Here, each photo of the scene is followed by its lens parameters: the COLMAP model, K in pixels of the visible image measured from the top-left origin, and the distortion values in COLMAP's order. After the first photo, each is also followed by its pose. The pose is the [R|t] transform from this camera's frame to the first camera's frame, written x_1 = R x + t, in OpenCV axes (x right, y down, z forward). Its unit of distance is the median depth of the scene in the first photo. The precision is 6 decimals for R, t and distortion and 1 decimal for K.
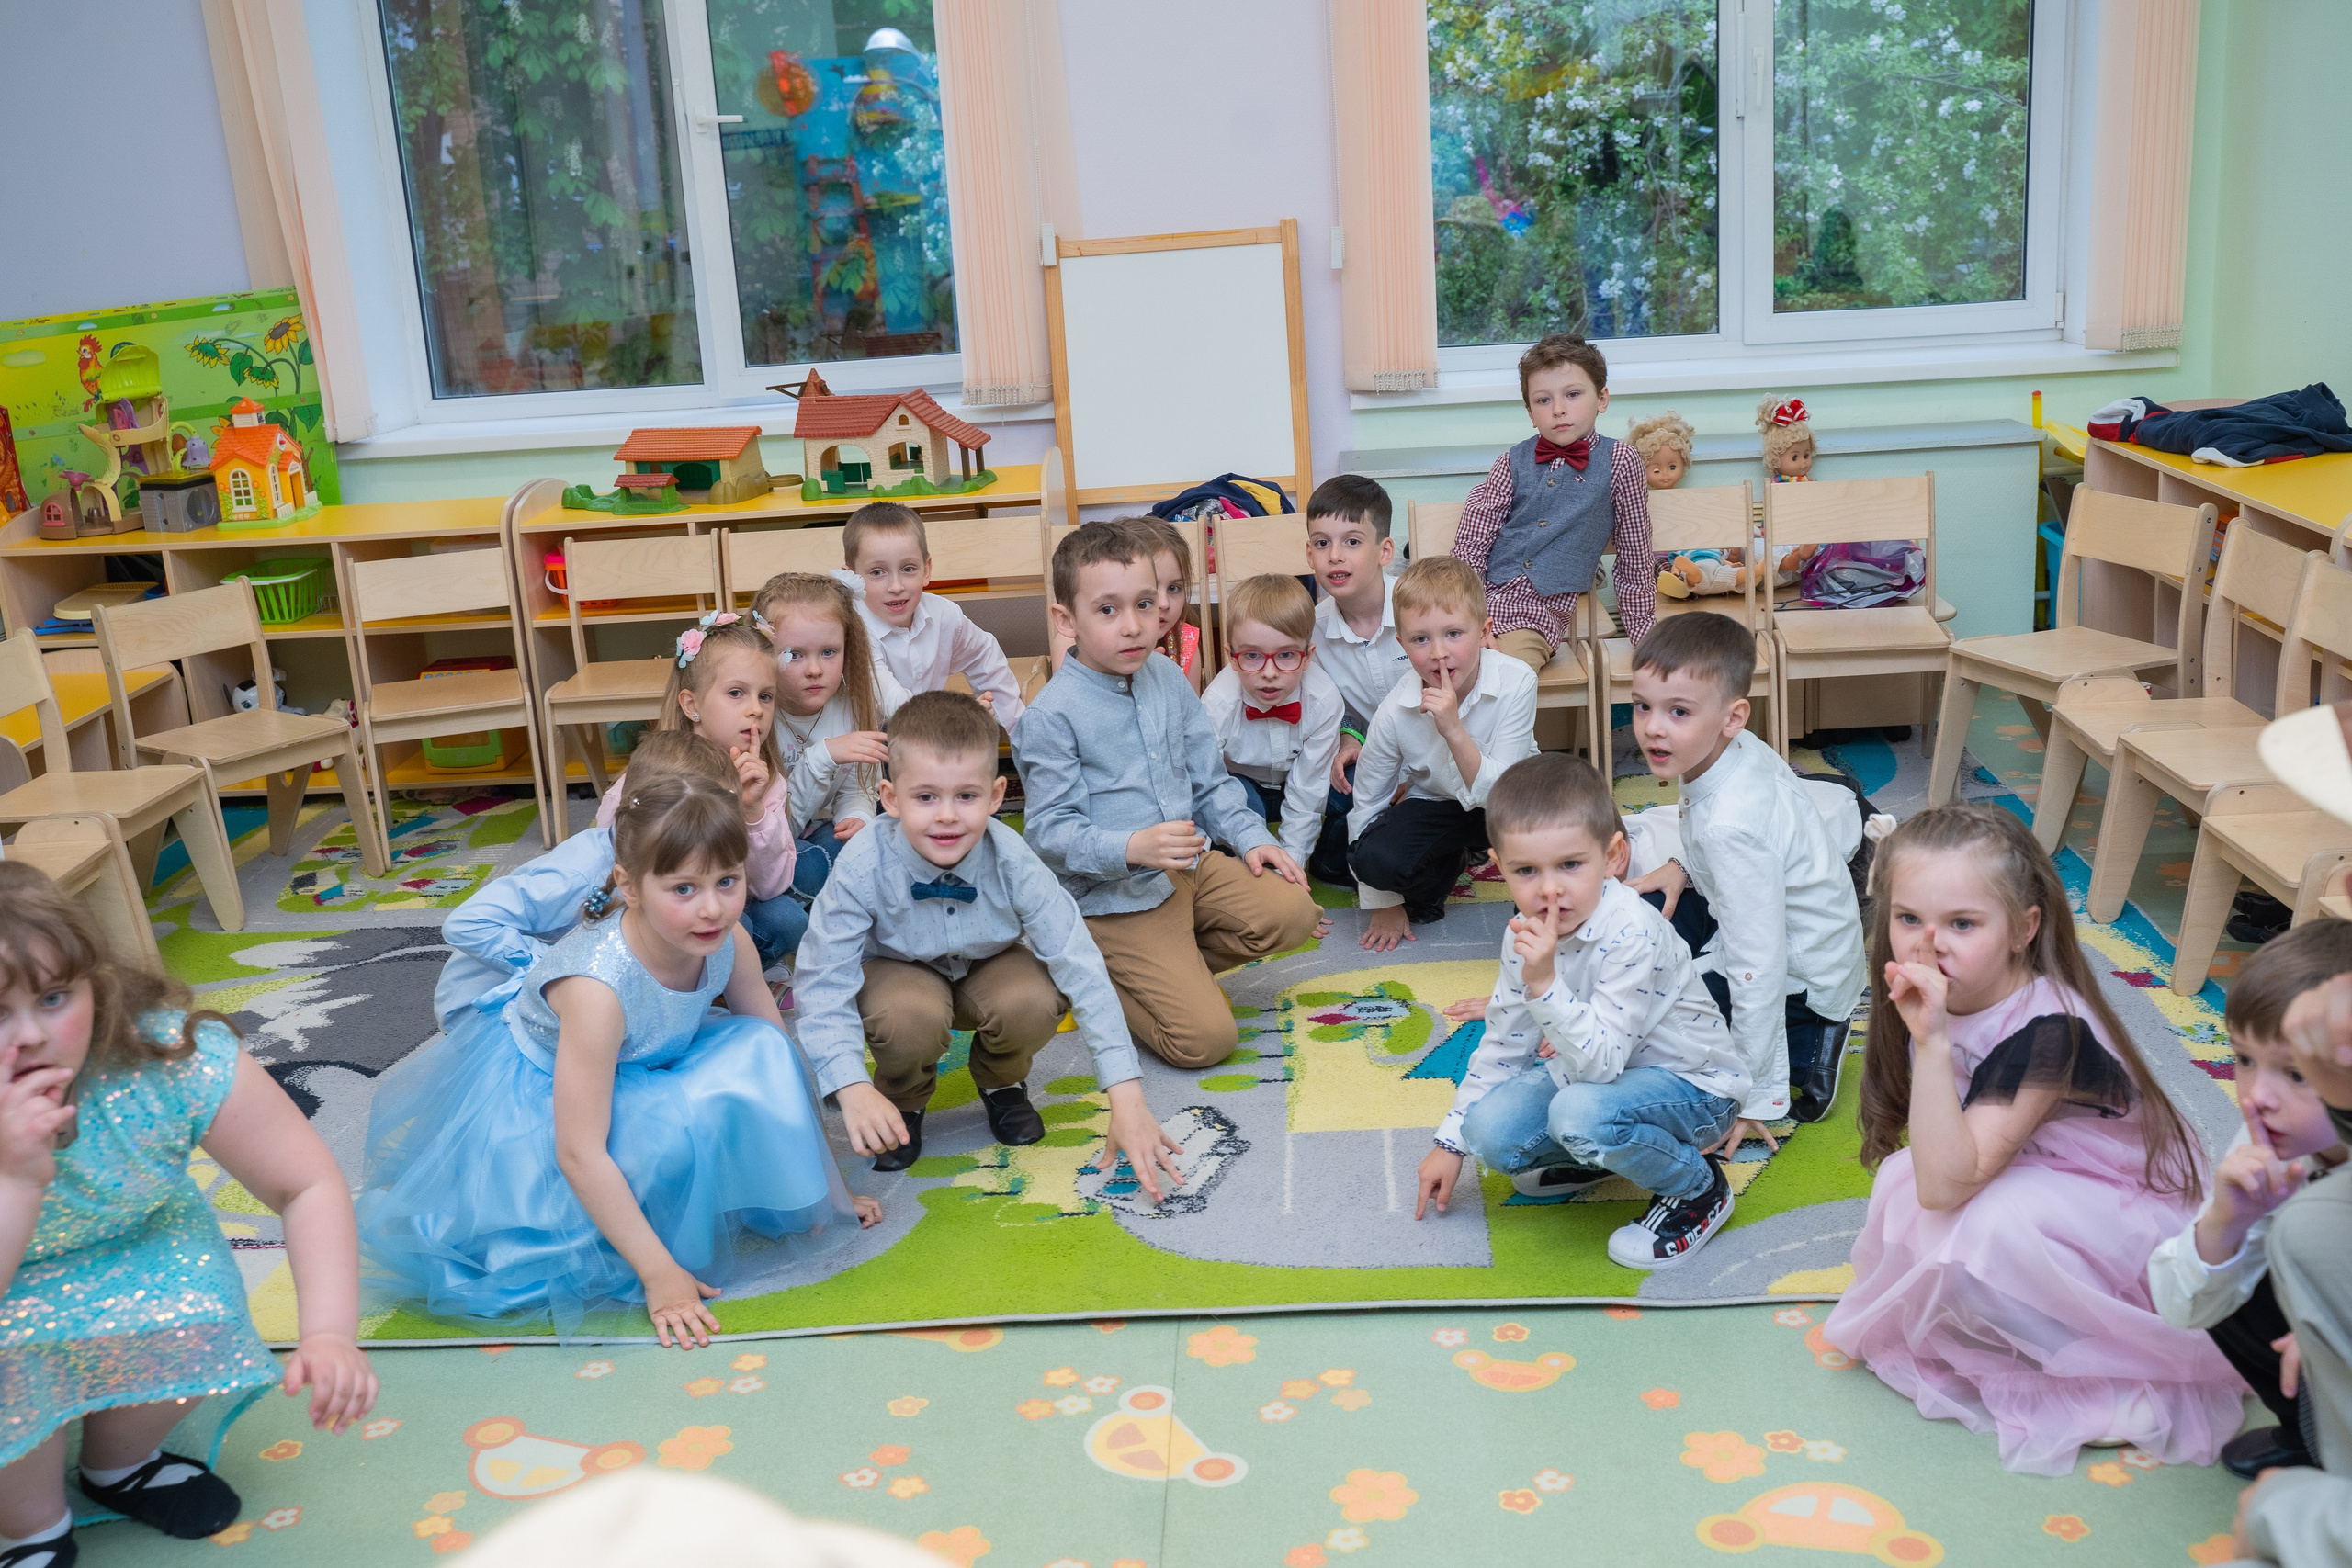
lens RADIAL K [[2338.6, 0, 1196.3], [0, 2338.6, 782.4], [0, 0, 1]] dist [-0.025569, 0.000000]
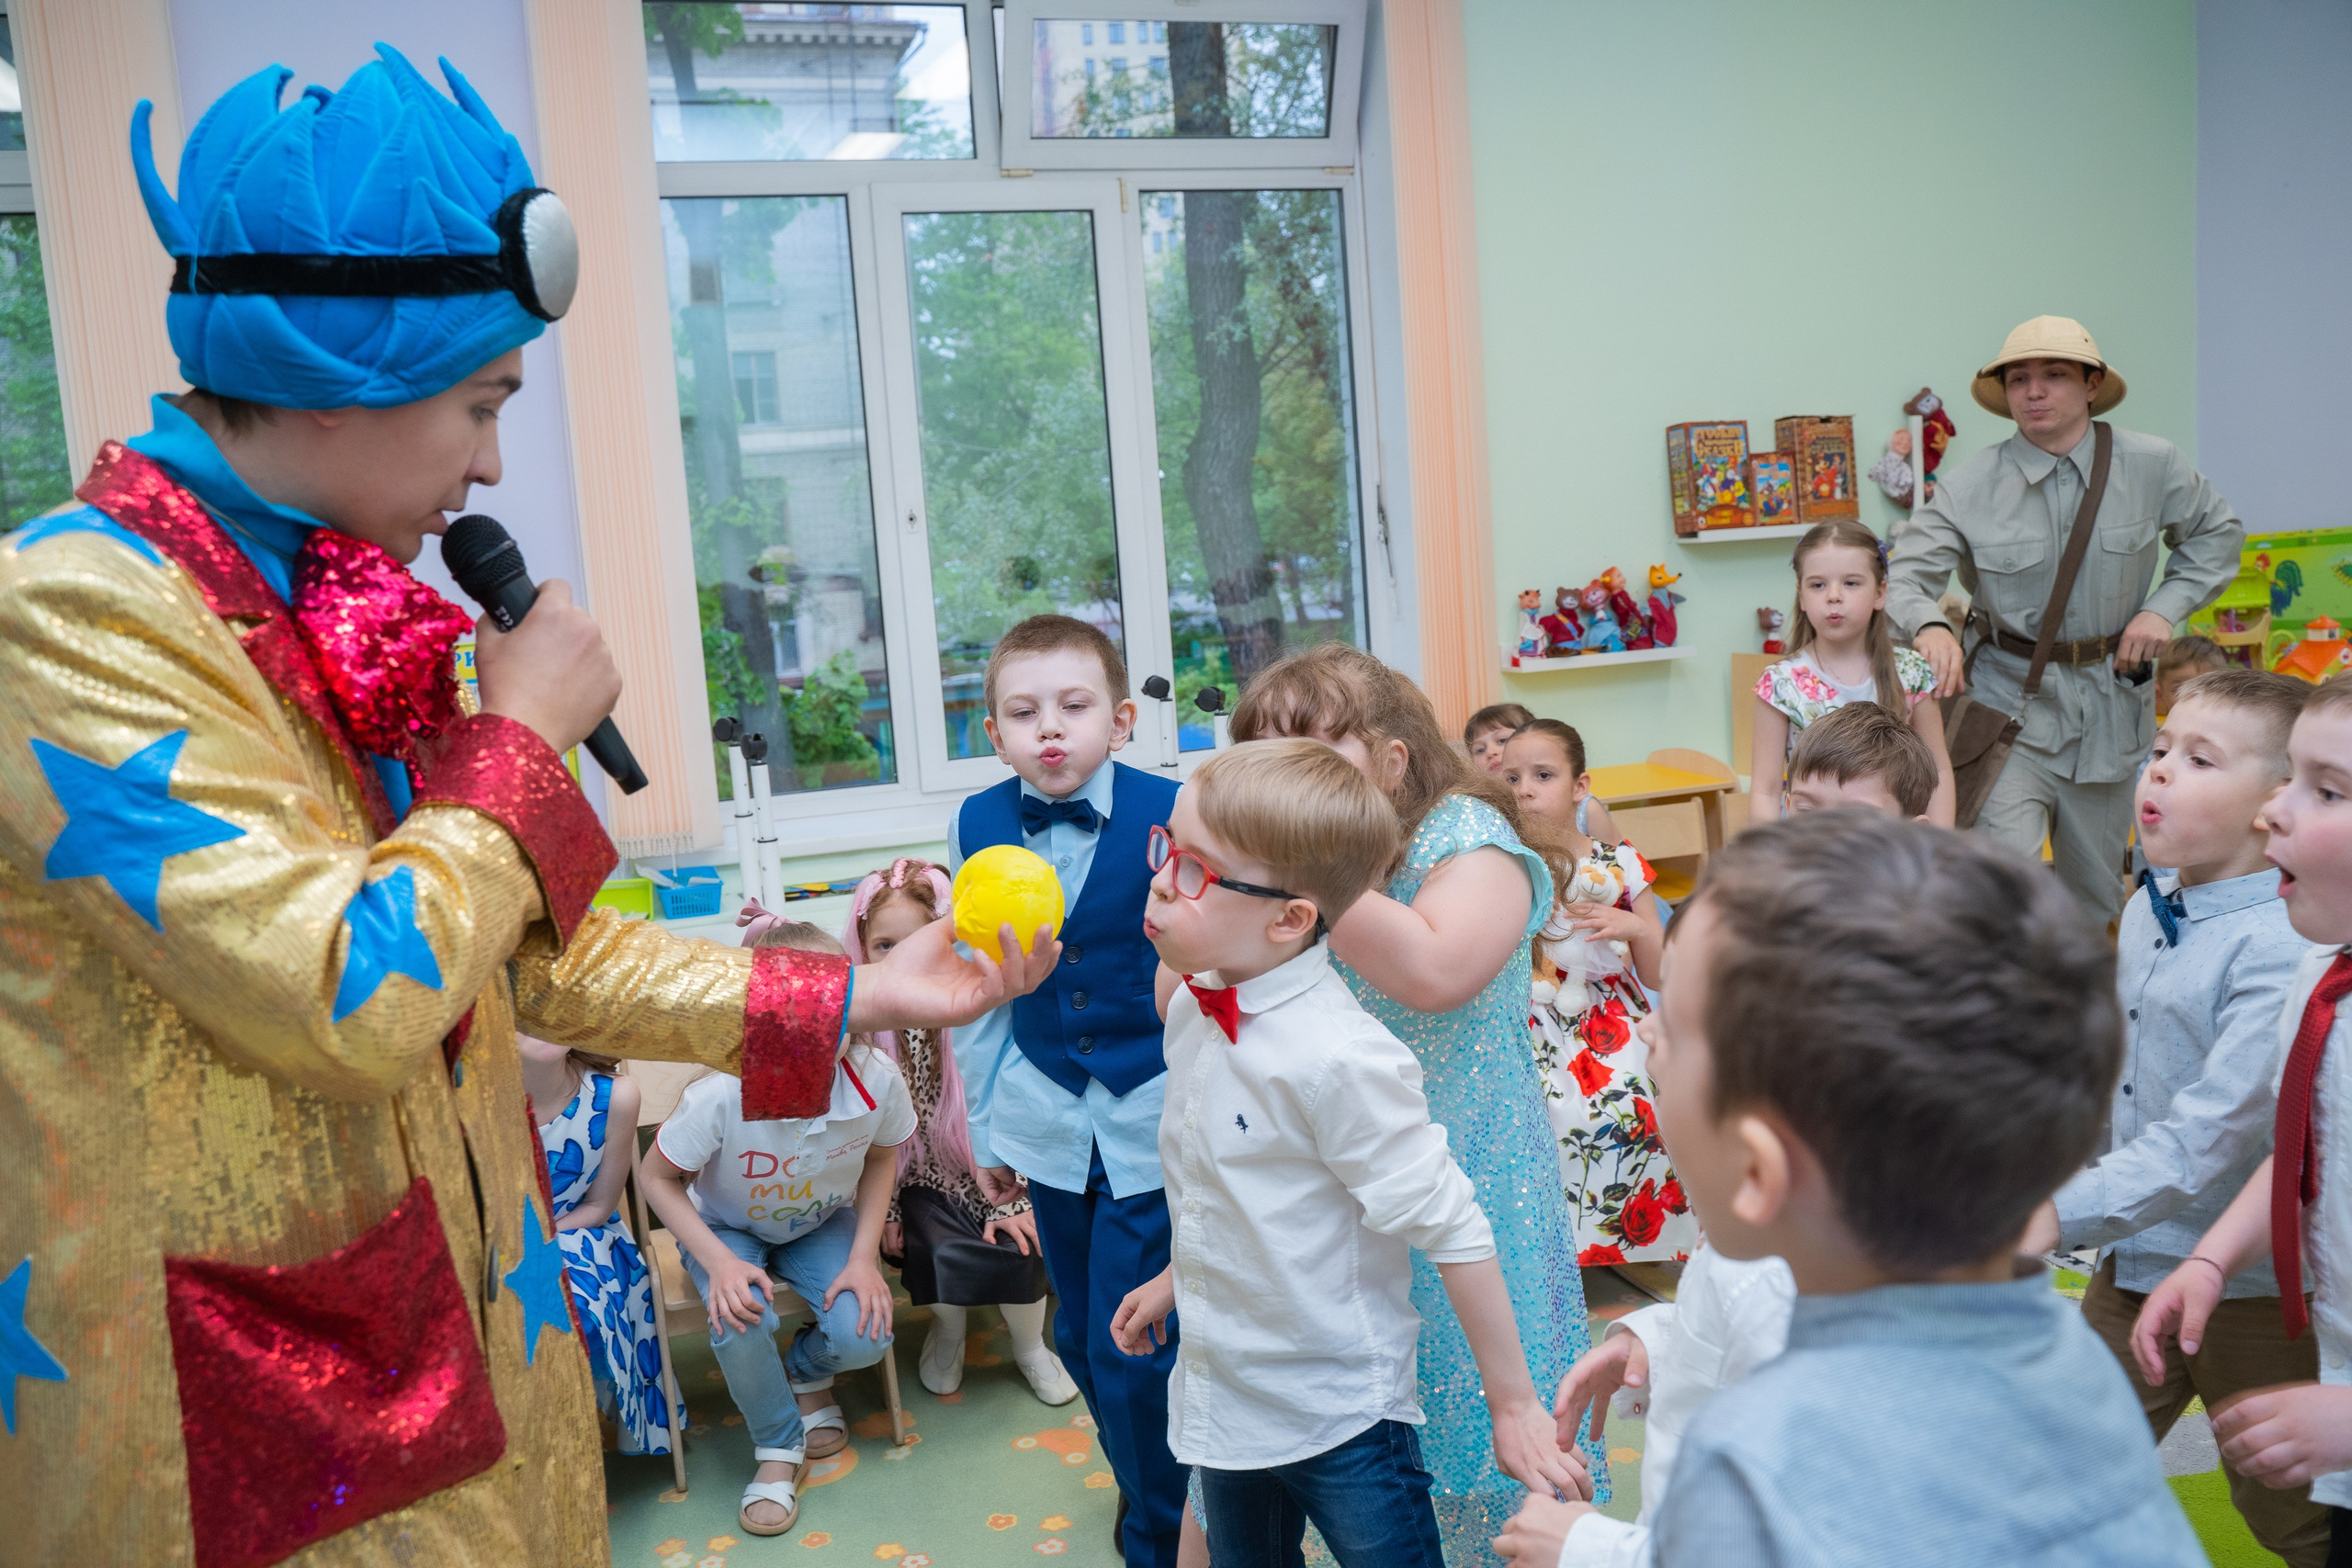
lens RADIAL K [[1913.4, 0, 1167.1], [0, 1913.4, 783.5], [0, 0, 1]] dist [-0.120208, 0.098956]
pose [[0.363706, 0.161849, -0.917346, 0.239541], [-0.200328, 0.975338, 0.092655, -0.053646], [0.909718, 0.150071, 0.387159, 0.130835]]
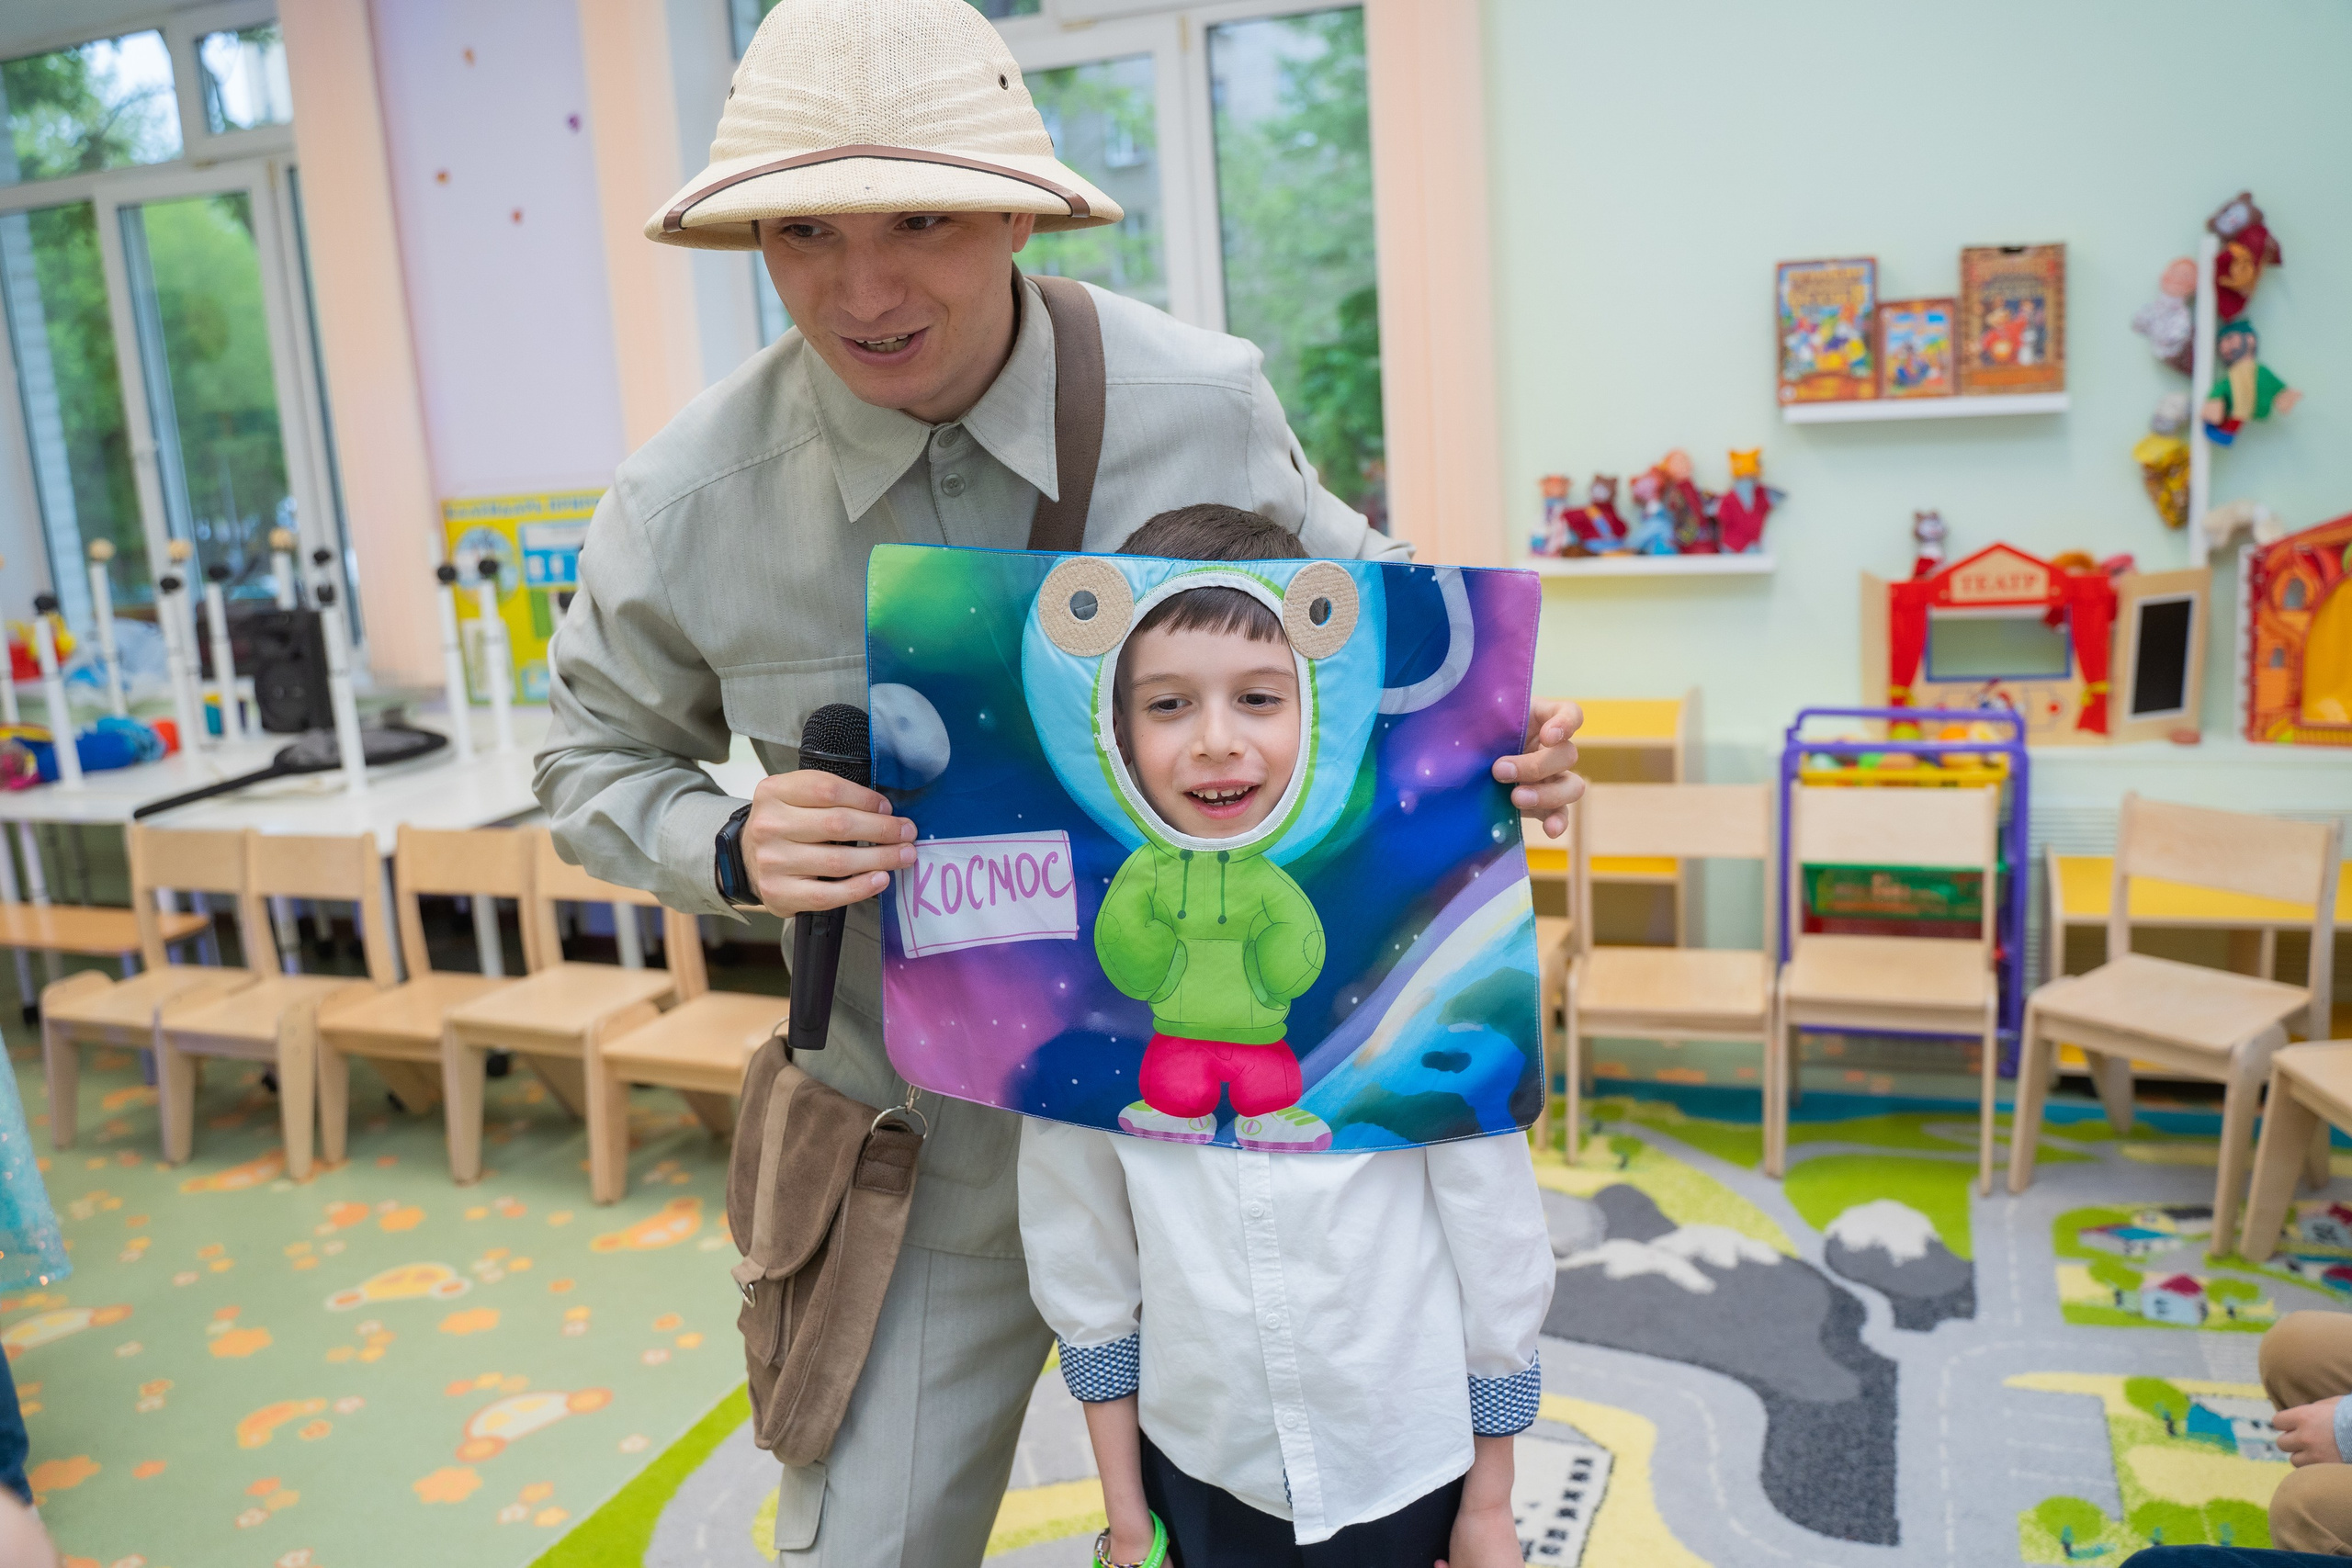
lens RADIAL K [[1913.4, 0, 1181.2], [0, 1913.4, 787.6], [0, 0, 1]] dist [-0.120208, 0.098956]
pose [[-0.325107, 0.272731, -0.905496, 0.211872], [-0.163826, 0.926791, 0.337964, -0.212663], [0.931379, 0.258218, -0.256626, 0.727885]]
